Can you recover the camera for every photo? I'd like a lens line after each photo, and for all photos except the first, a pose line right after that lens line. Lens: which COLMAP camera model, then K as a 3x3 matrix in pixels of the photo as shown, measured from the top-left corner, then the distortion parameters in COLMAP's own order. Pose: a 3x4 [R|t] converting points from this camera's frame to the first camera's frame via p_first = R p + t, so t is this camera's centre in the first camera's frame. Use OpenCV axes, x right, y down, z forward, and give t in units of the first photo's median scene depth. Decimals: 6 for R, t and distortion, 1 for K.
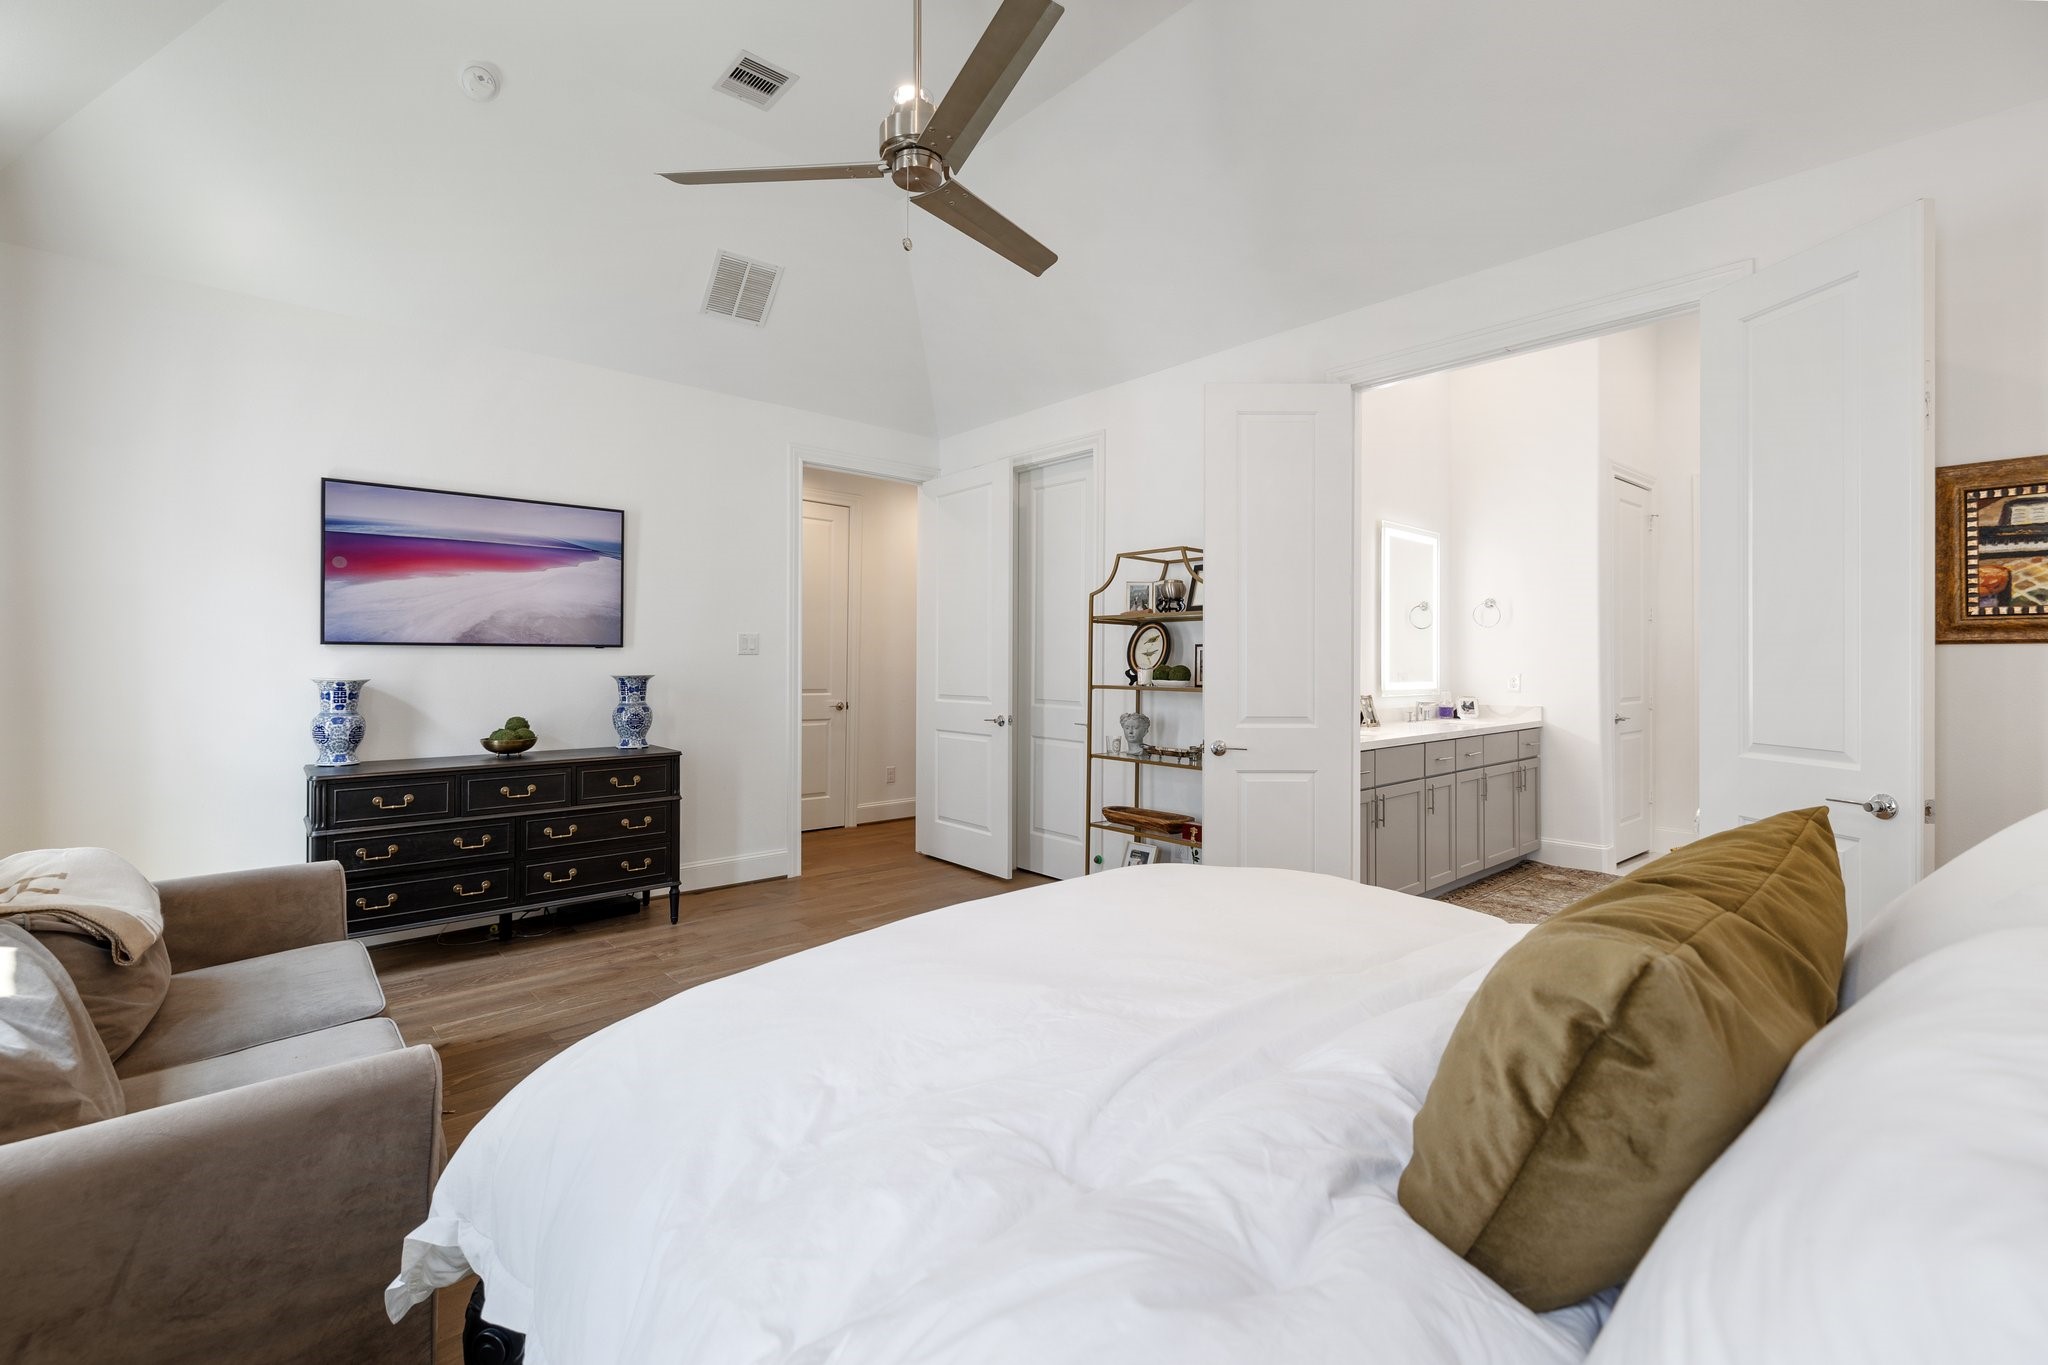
lens RADIAL K [[866.4, 0, 1019.4], [0, 866.4, 649.1], [0, 0, 1]] dist [0.000449, -0.000015]
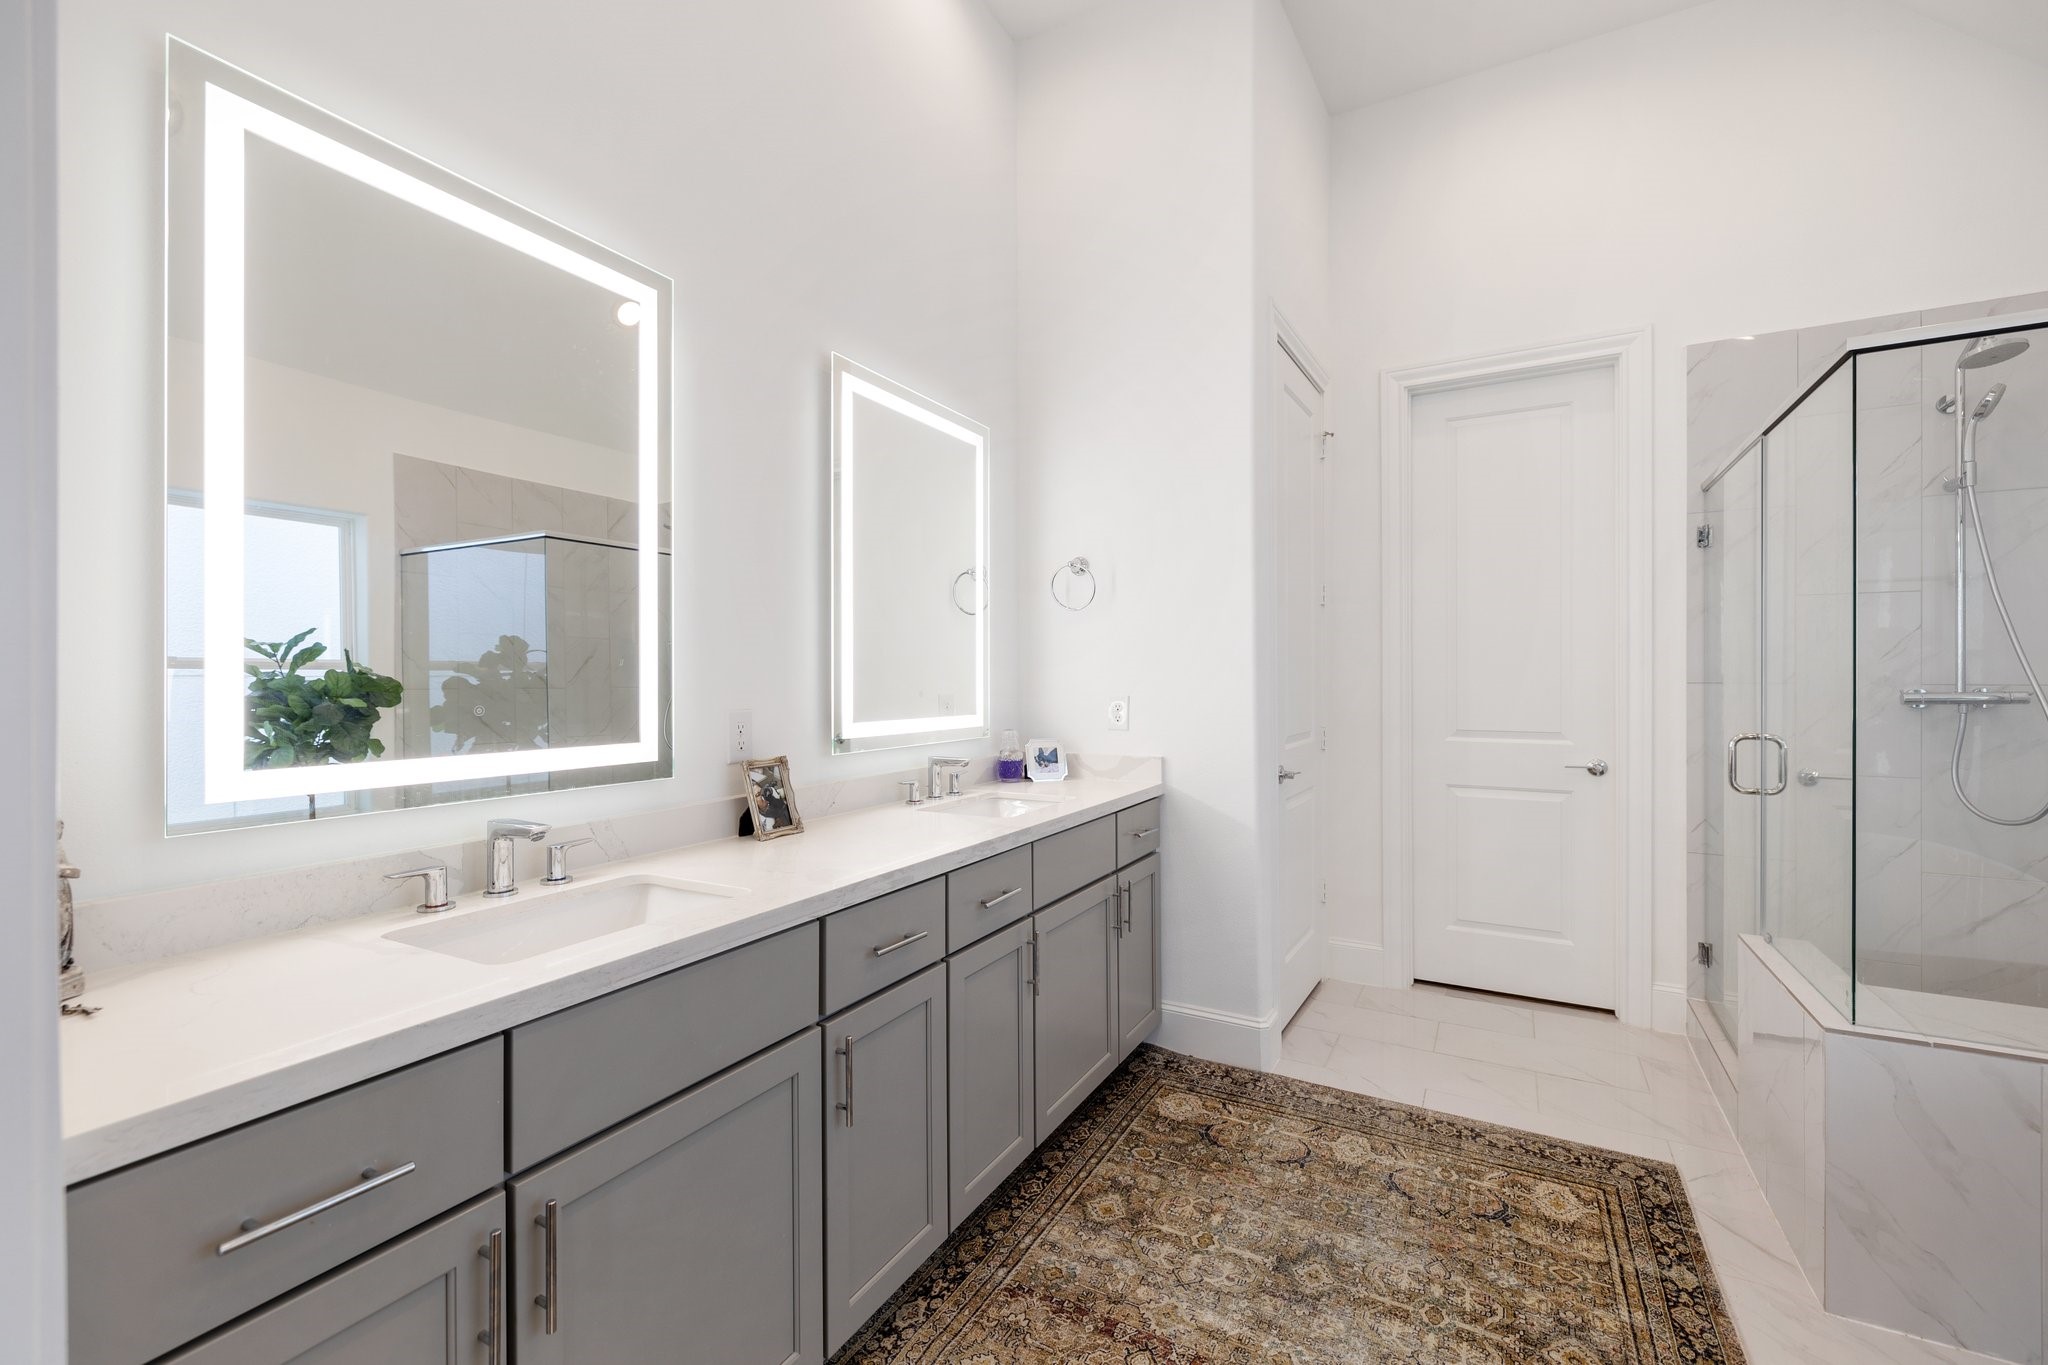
lens RADIAL K [[863.6, 0, 1017.4], [0, 863.6, 679.8], [0, 0, 1]] dist [0.001339, 0.000024]
pose [[0.942718, -0.009897, 0.333443, 0.343208], [0.005801, 0.999895, 0.013277, 0.011006], [-0.333539, -0.010583, 0.942677, 0.531148]]
